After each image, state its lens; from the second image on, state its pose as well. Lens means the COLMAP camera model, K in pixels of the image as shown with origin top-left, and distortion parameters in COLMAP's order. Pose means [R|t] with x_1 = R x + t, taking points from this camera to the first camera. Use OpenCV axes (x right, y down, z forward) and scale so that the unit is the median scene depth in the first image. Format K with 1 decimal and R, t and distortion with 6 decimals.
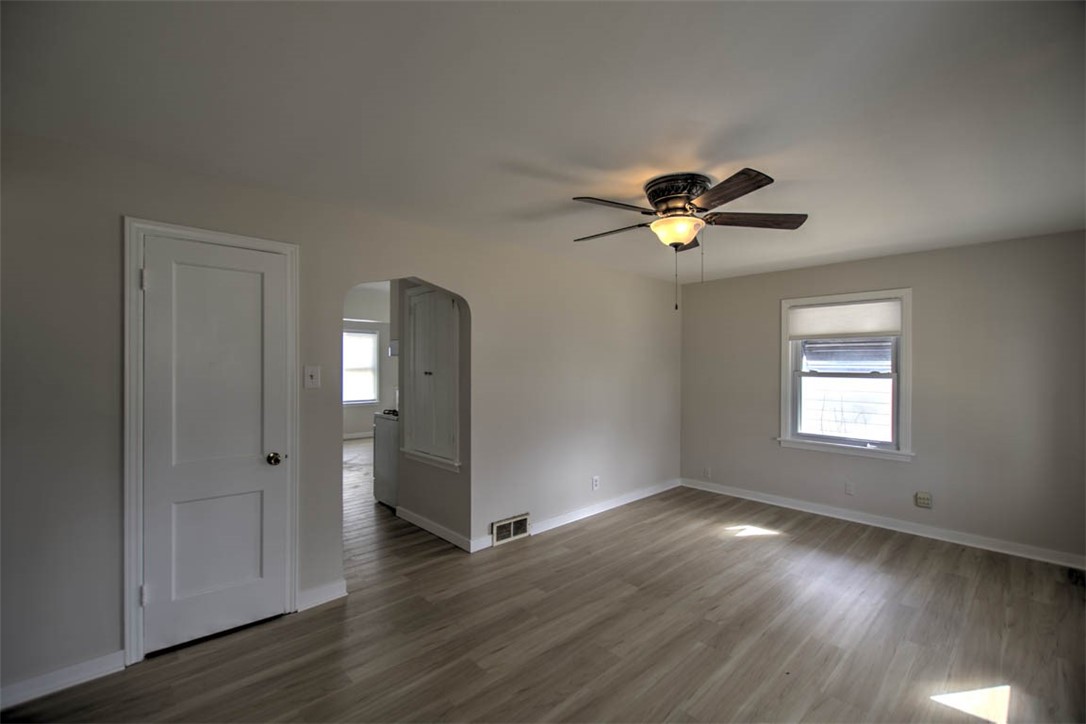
lens RADIAL K [[469.0, 0, 539.3], [0, 469.0, 364.0], [0, 0, 1]] dist [-0.004284, -0.000888]
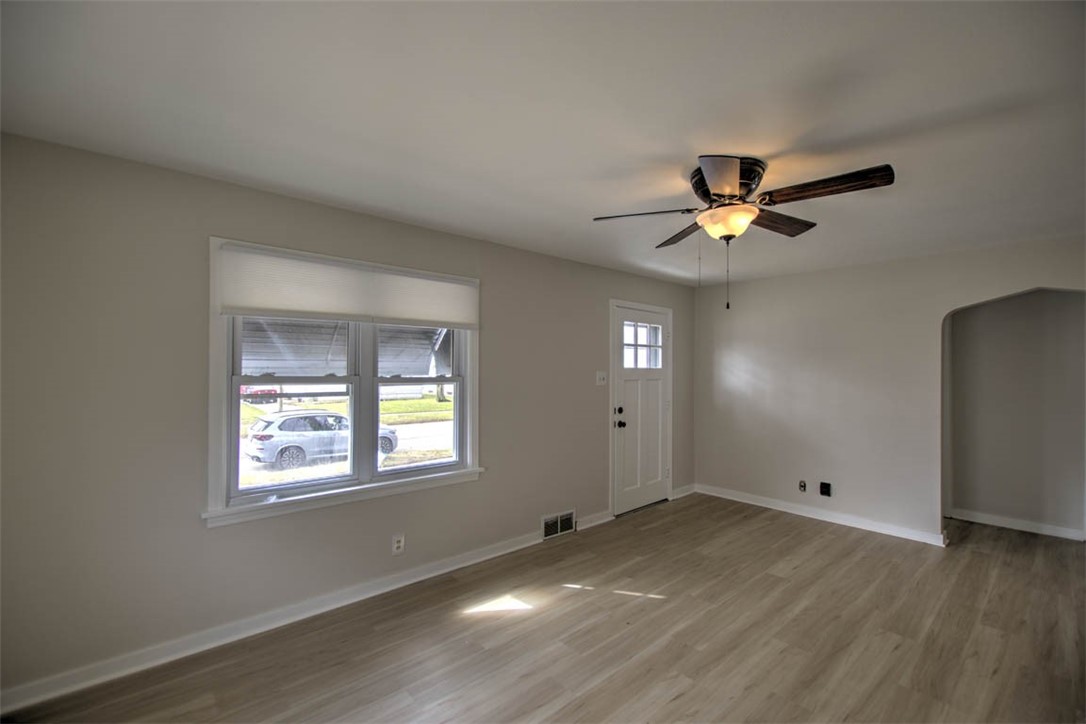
lens RADIAL K [[469.0, 0, 539.3], [0, 469.0, 364.0], [0, 0, 1]] dist [-0.004284, -0.000888]
pose [[-0.999479, -0.009547, 0.030847, 0.648893], [-0.009933, 0.999874, -0.012381, 0.006702], [-0.030725, -0.012681, -0.999447, 1.978341]]
